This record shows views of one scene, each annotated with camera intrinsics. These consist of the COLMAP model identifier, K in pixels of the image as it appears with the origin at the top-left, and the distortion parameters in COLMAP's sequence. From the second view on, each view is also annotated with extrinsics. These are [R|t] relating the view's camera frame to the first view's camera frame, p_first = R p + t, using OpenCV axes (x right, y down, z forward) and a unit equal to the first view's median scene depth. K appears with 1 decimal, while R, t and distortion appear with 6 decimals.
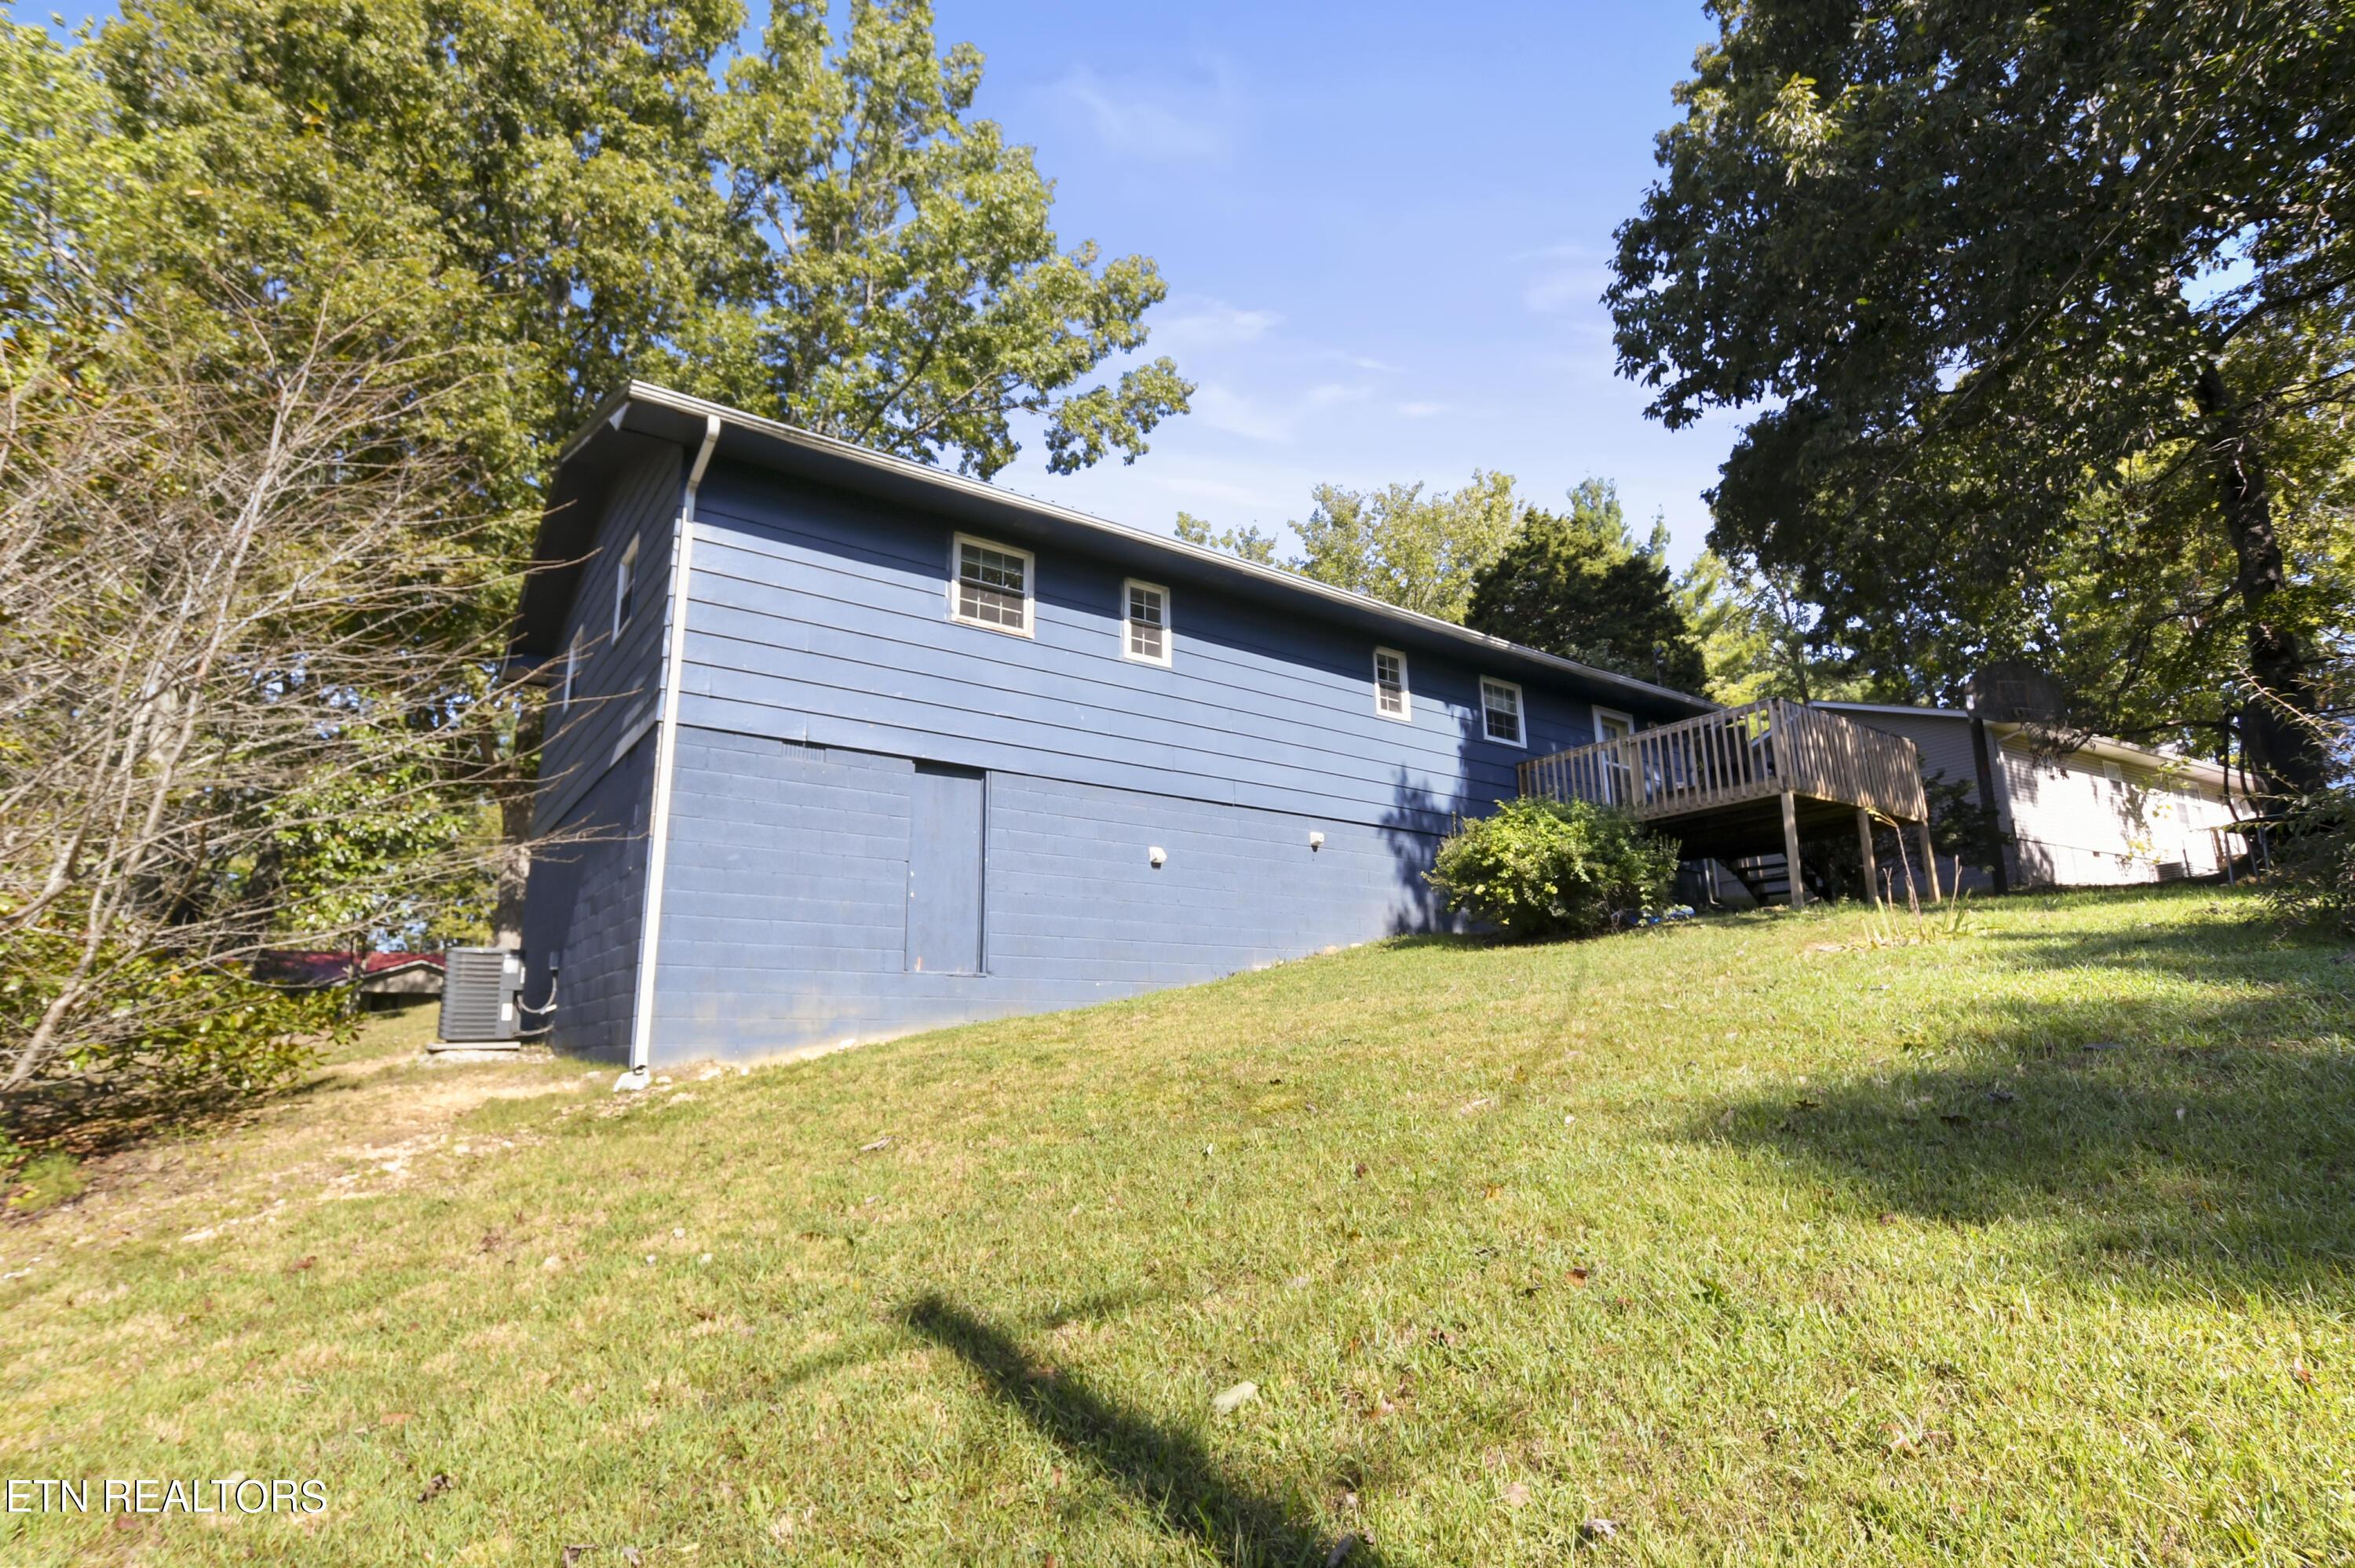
lens RADIAL K [[1119.9, 0, 1180.7], [0, 1119.9, 770.5], [0, 0, 1]] dist [-0.034171, 0.006448]
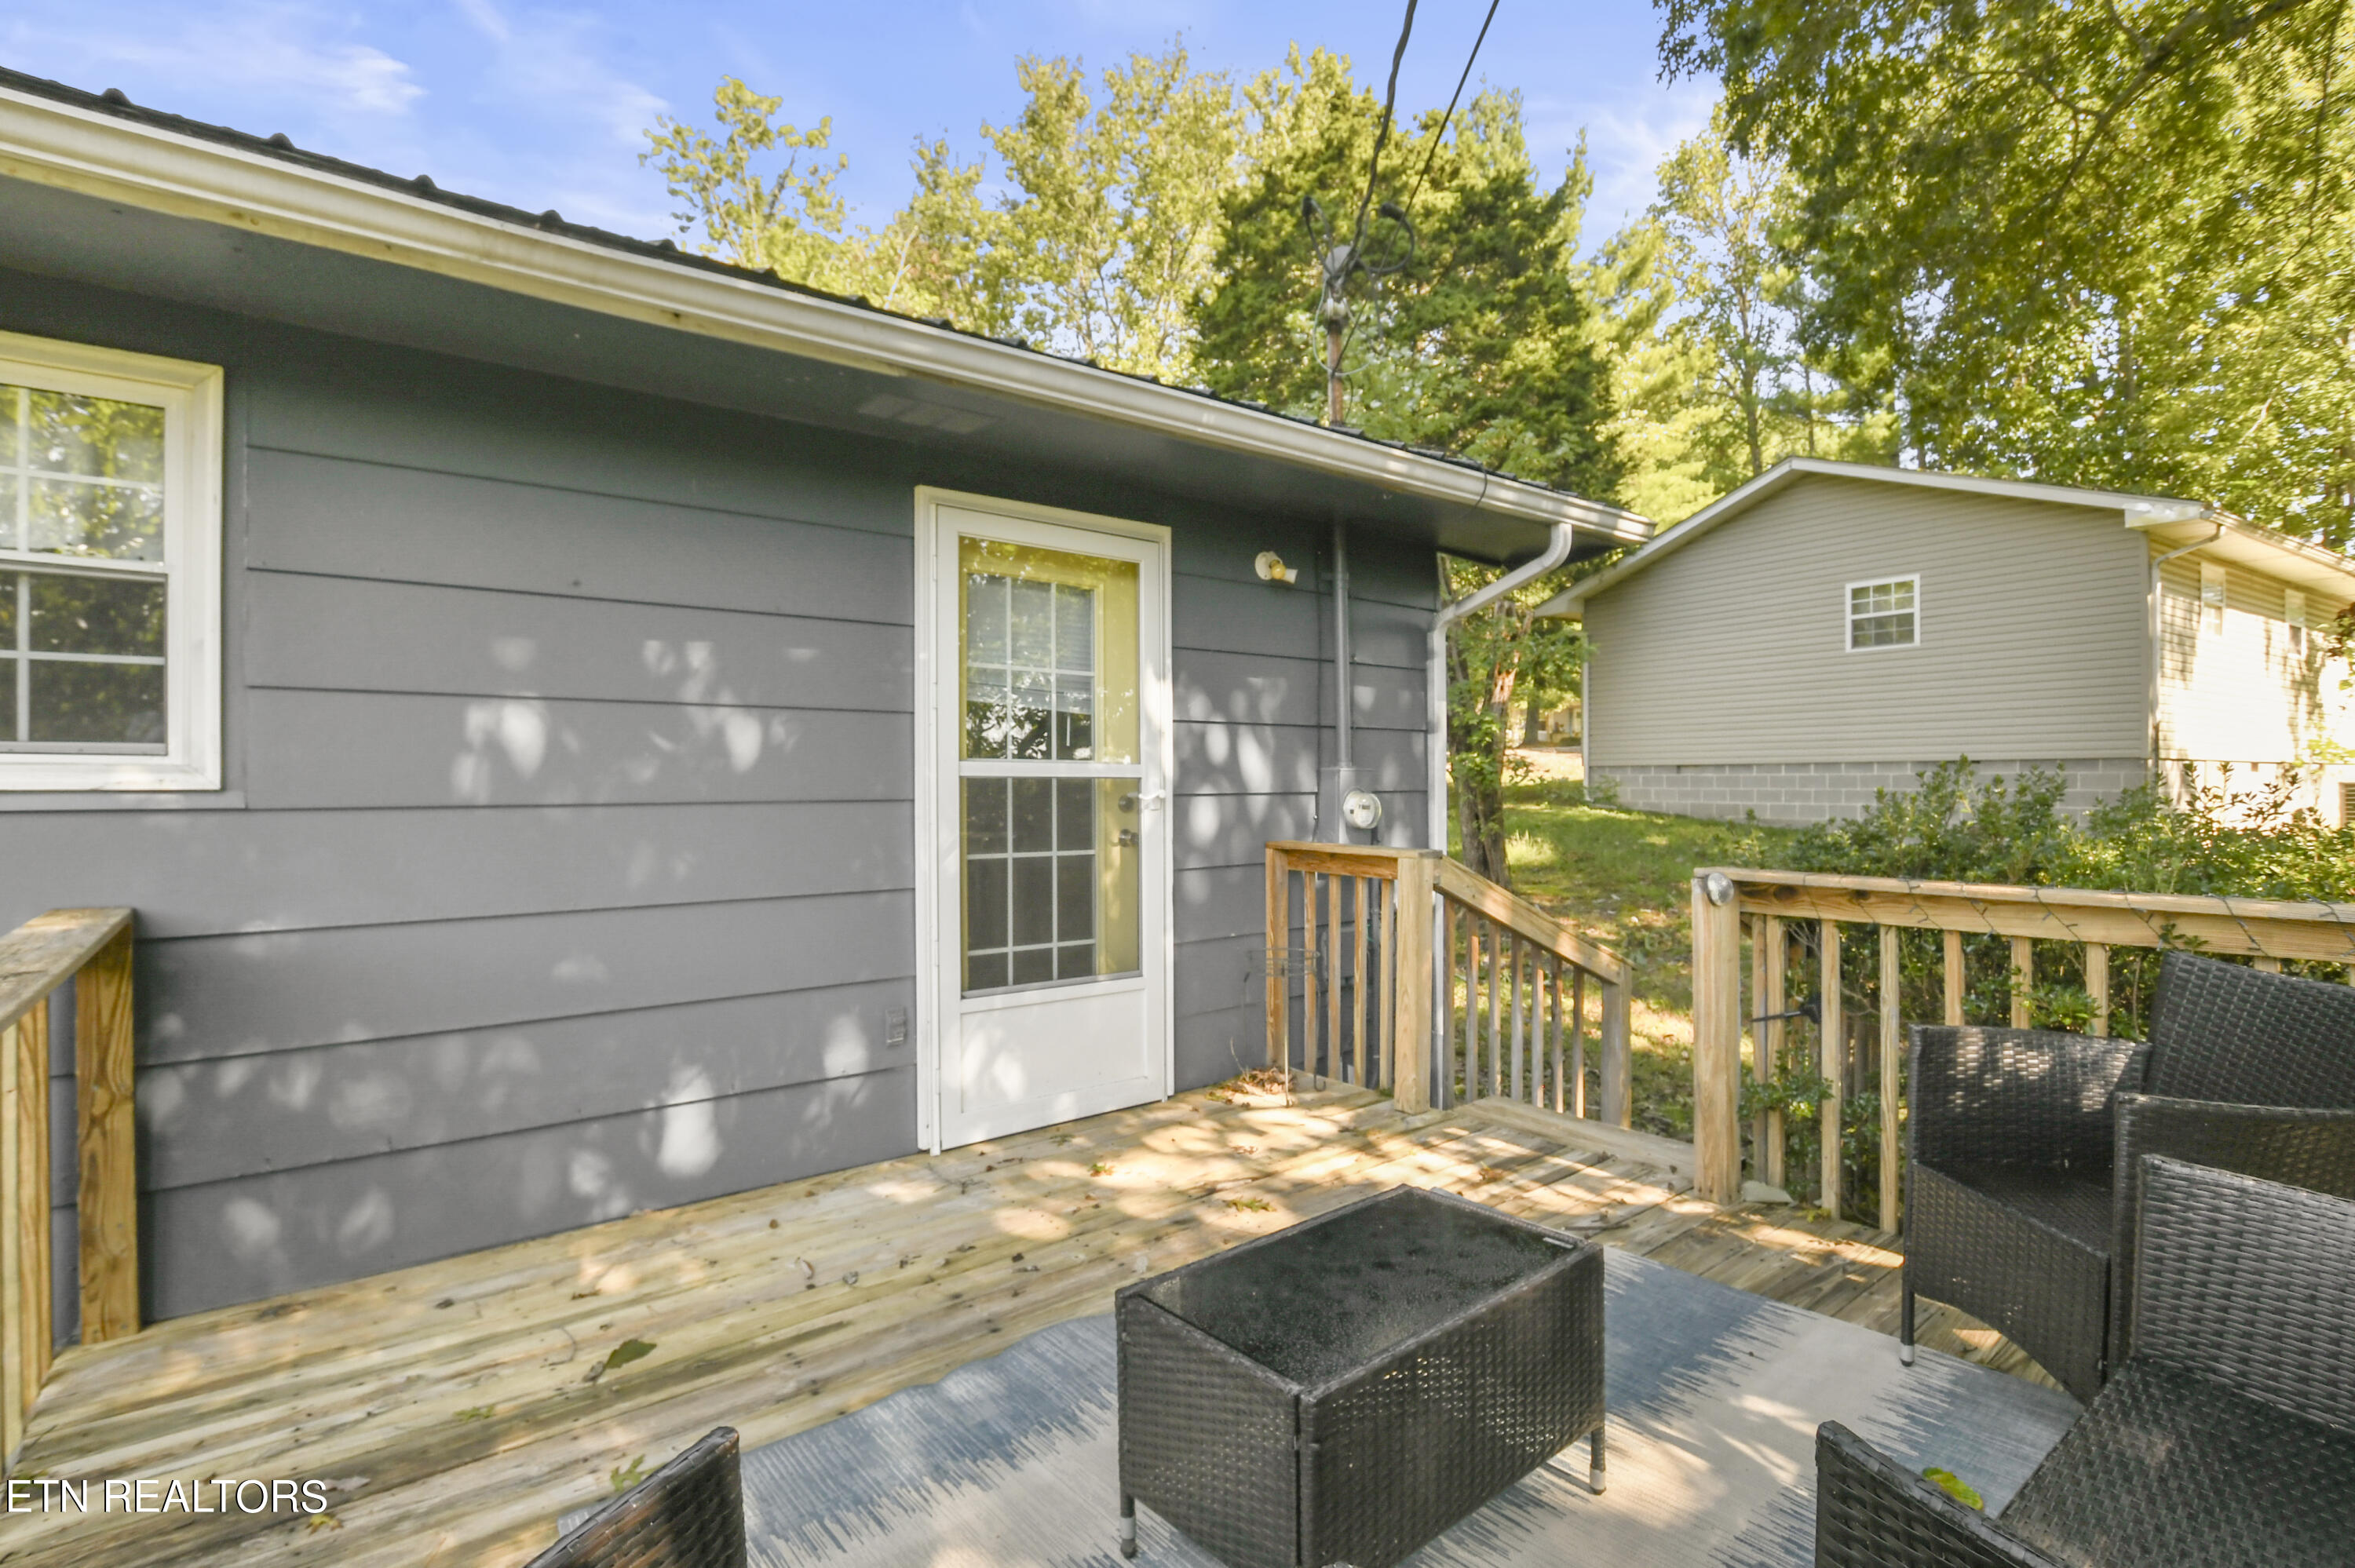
lens RADIAL K [[1119.9, 0, 1162.8], [0, 1119.9, 784.4], [0, 0, 1]] dist [-0.034171, 0.006448]
pose [[0.998344, 0.006368, 0.057165, 0.164655], [-0.020129, 0.969688, 0.243516, -0.024069], [-0.053882, -0.244264, 0.968211, 0.320808]]
